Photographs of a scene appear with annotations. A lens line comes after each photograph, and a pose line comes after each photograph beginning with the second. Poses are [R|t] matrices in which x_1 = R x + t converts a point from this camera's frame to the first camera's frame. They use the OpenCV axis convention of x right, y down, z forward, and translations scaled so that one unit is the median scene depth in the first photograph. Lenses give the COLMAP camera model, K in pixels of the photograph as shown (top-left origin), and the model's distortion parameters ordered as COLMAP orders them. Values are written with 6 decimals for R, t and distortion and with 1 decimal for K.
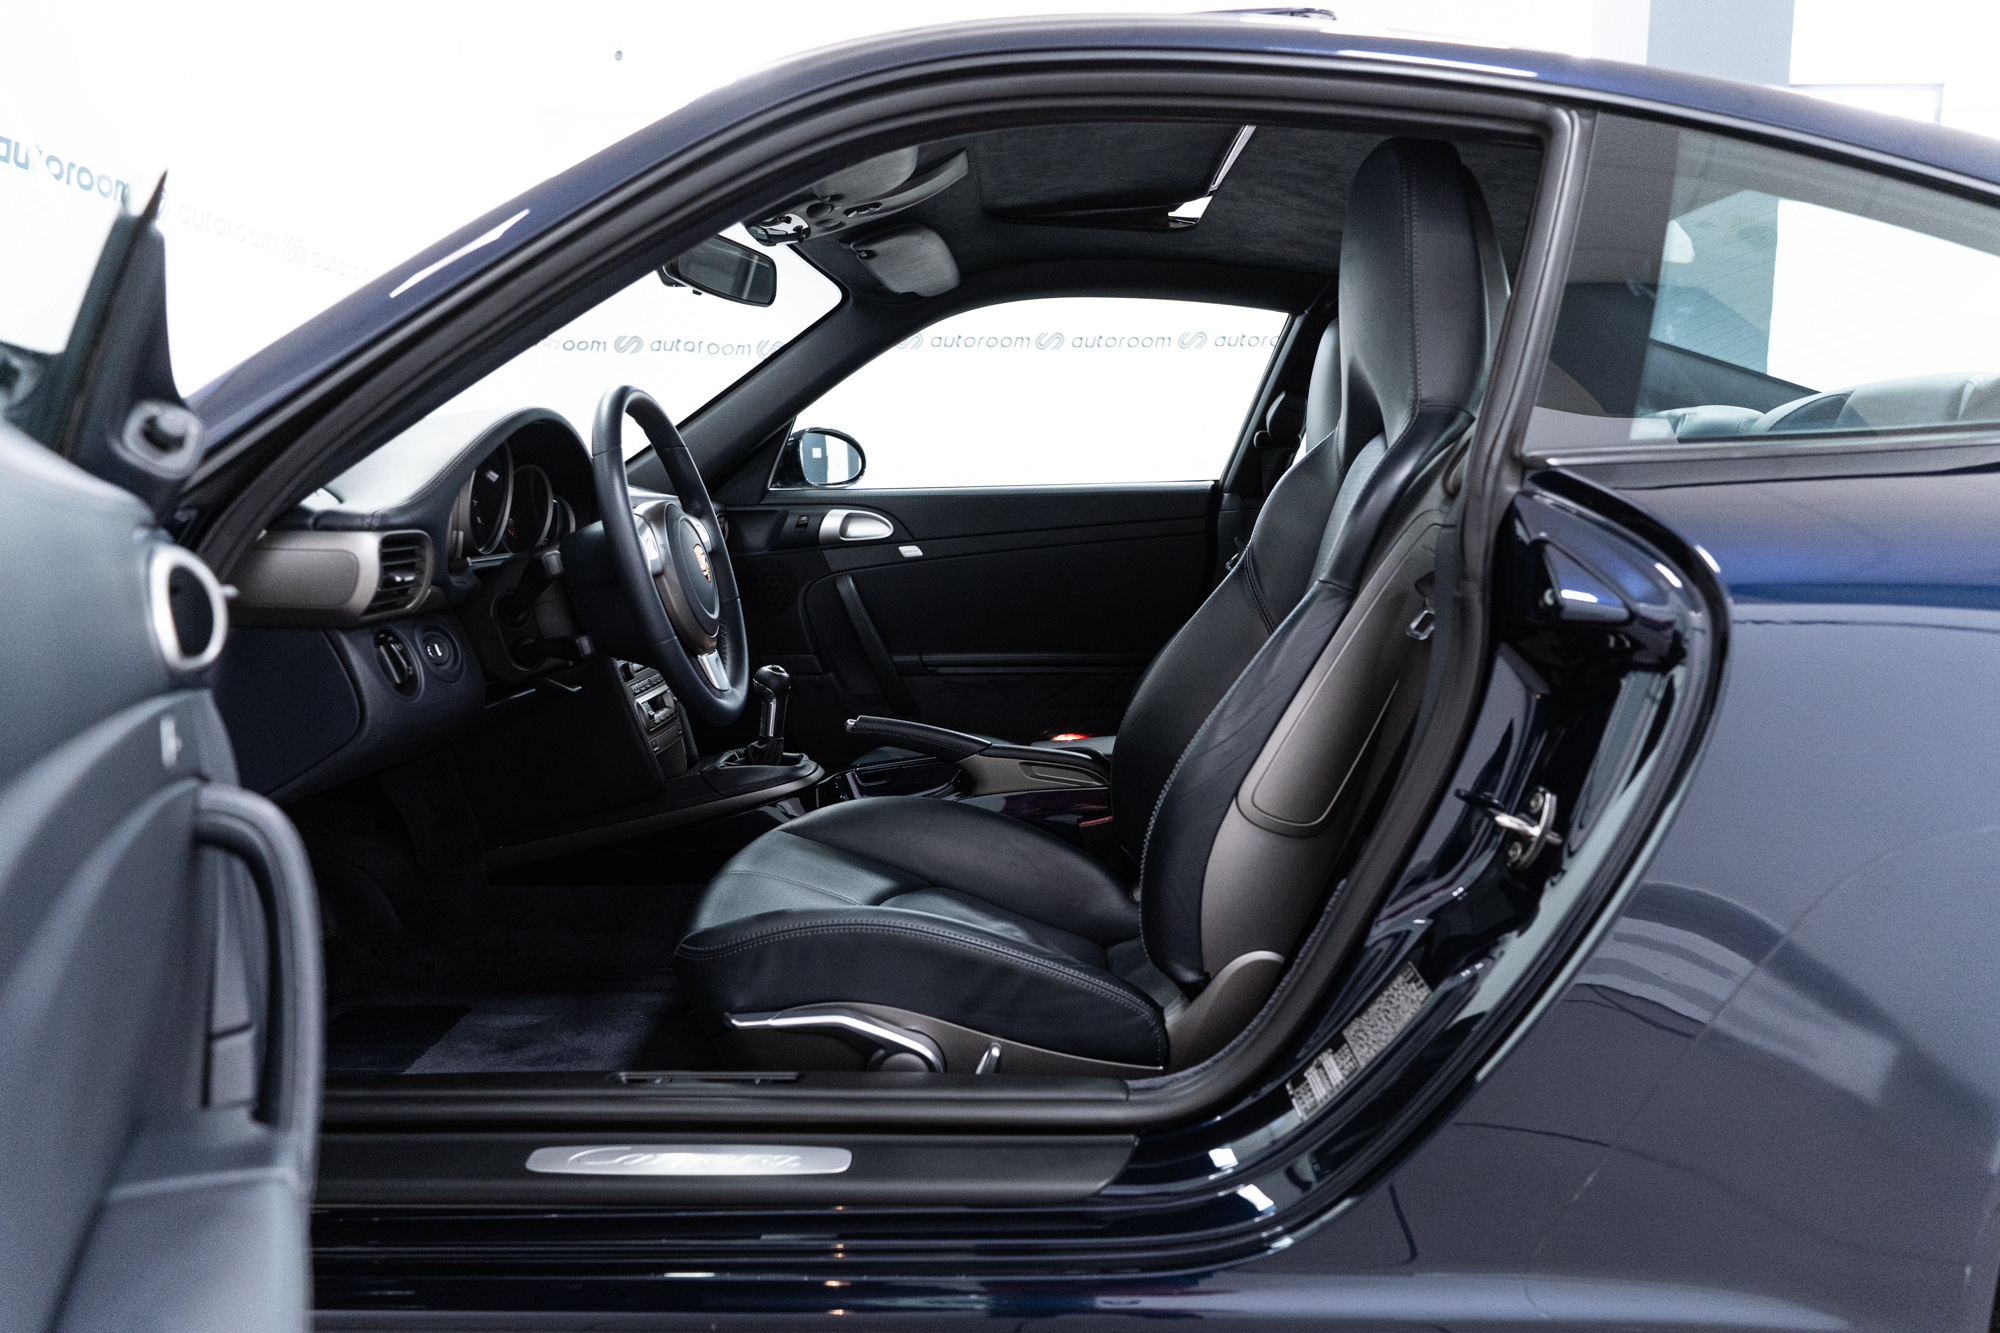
lens RADIAL K [[1408.7, 0, 1003.5], [0, 1408.7, 675.1], [0, 0, 1]] dist [0.008859, 0.000134]
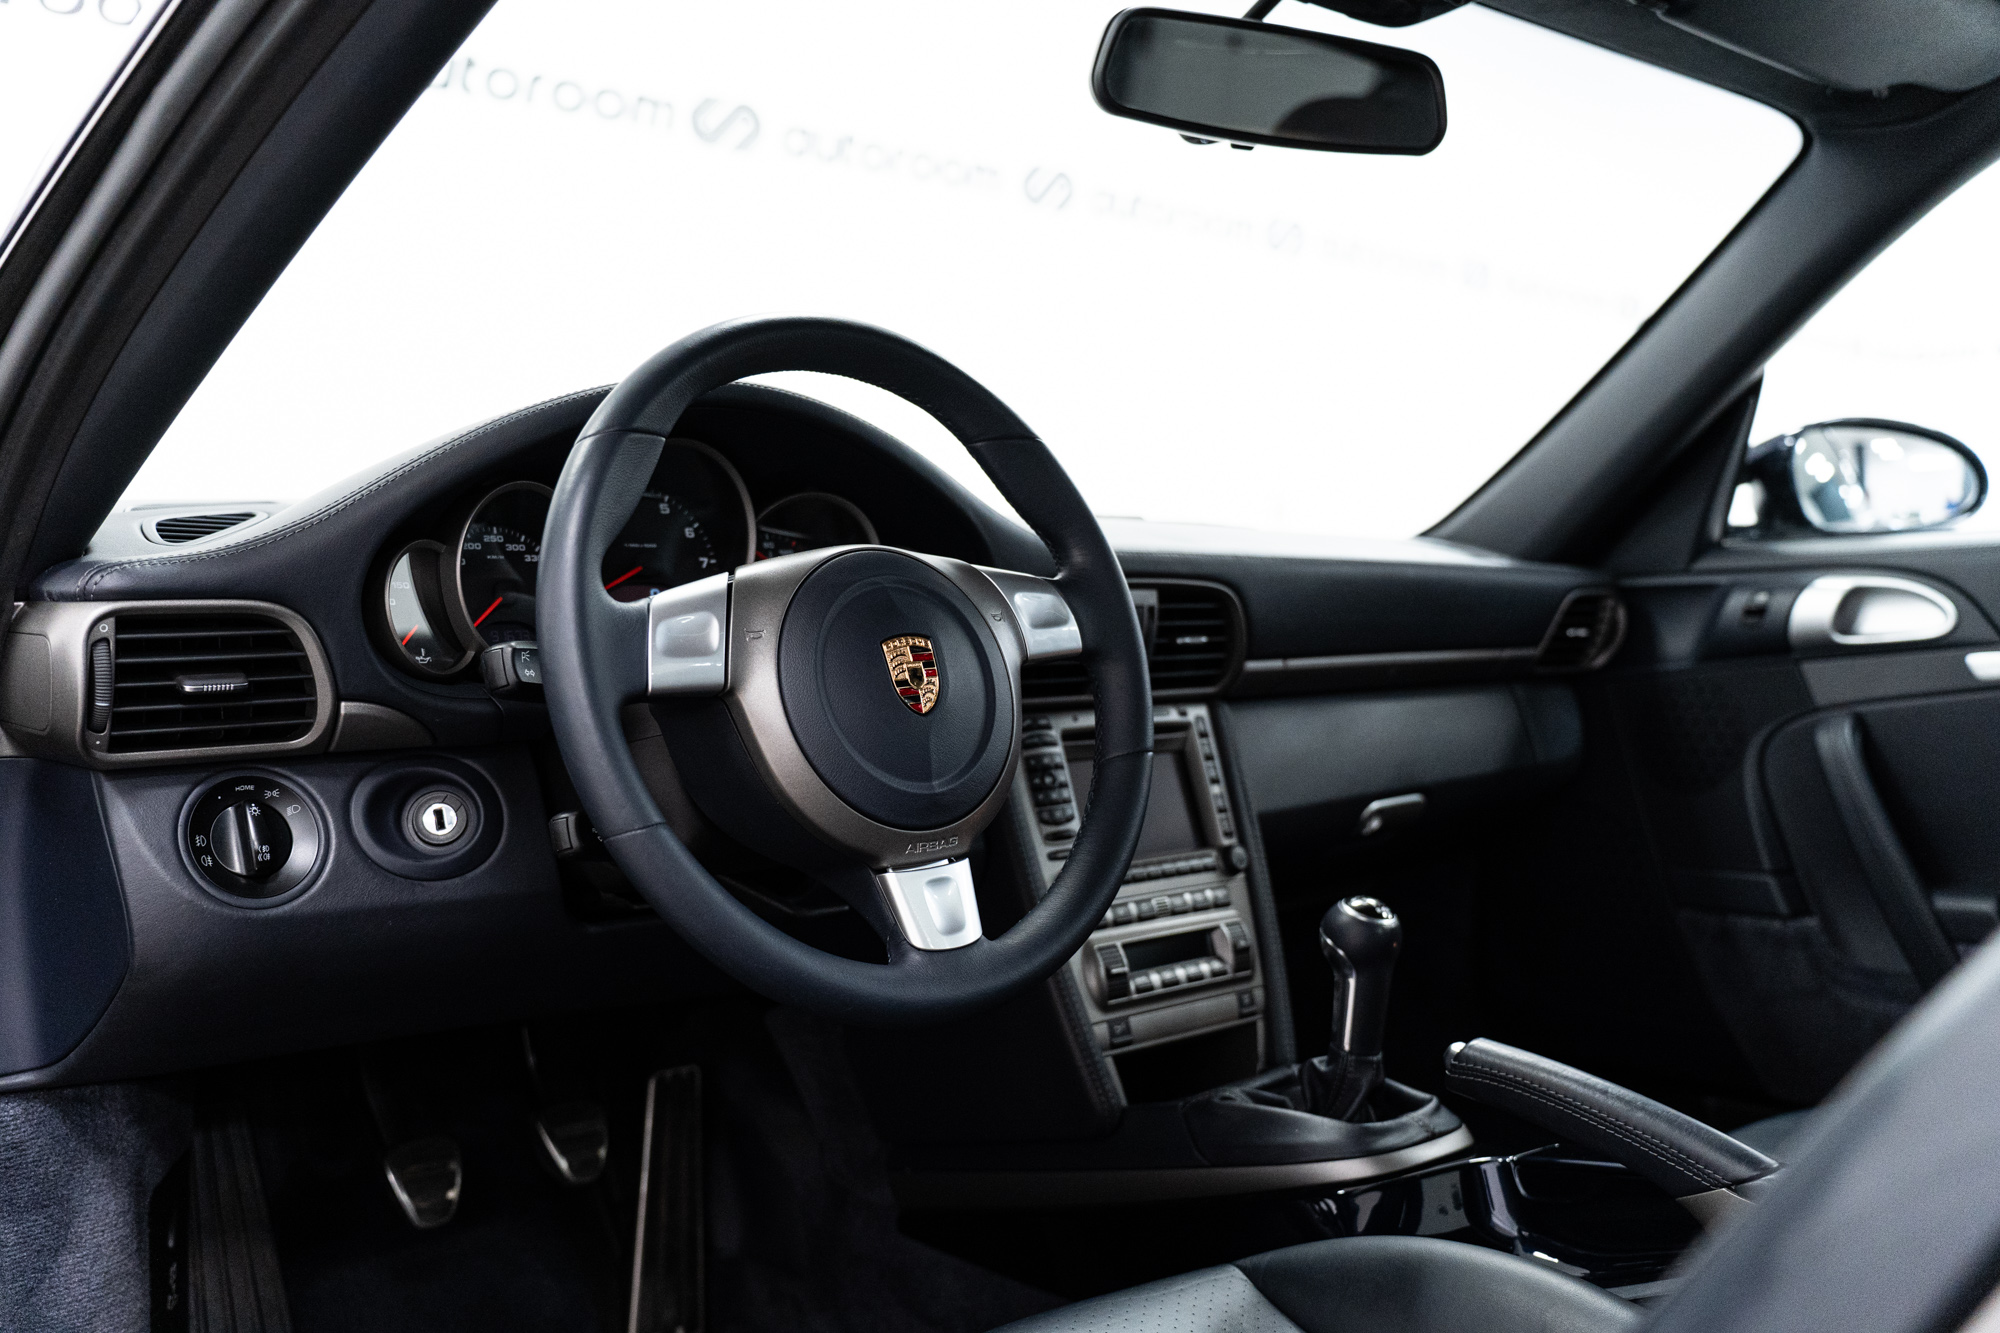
lens RADIAL K [[1883.4, 0, 1008.9], [0, 1883.4, 673.1], [0, 0, 1]] dist [0.006968, 0.000000]
pose [[0.679613, 0.018994, -0.733325, 0.163267], [-0.080108, 0.995608, -0.048453, -0.031799], [0.729184, 0.091675, 0.678149, 0.362285]]
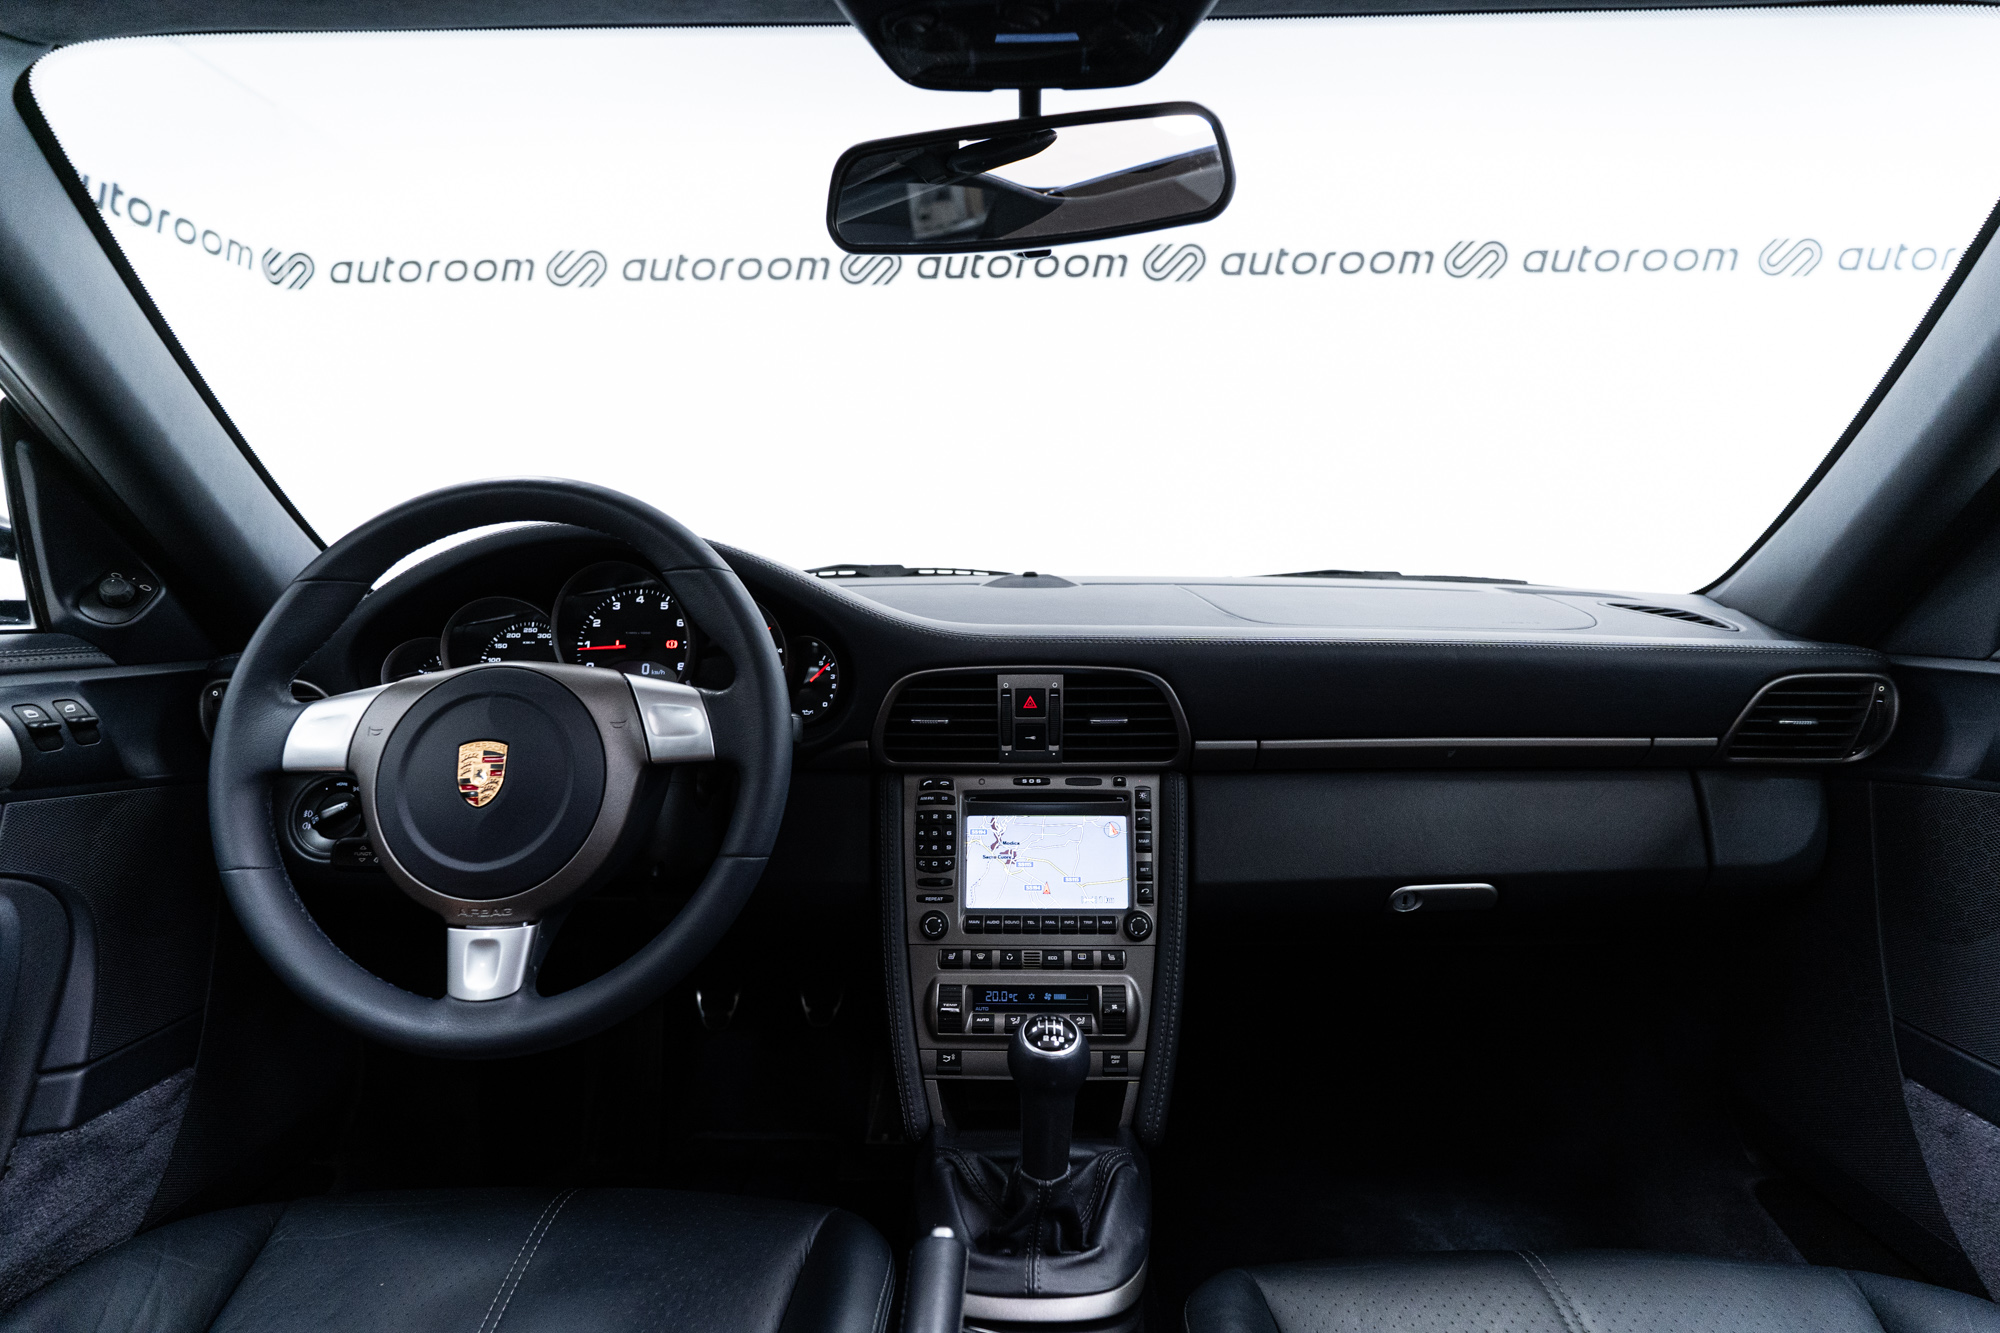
lens RADIAL K [[1043.5, 0, 1003.2], [0, 1043.5, 677.3], [0, 0, 1]] dist [0.000547, 0.008031]
pose [[-0.016595, 0.096407, -0.995204, 0.126633], [-0.118227, 0.988169, 0.097697, -0.110795], [0.992848, 0.119281, -0.005001, 0.724630]]
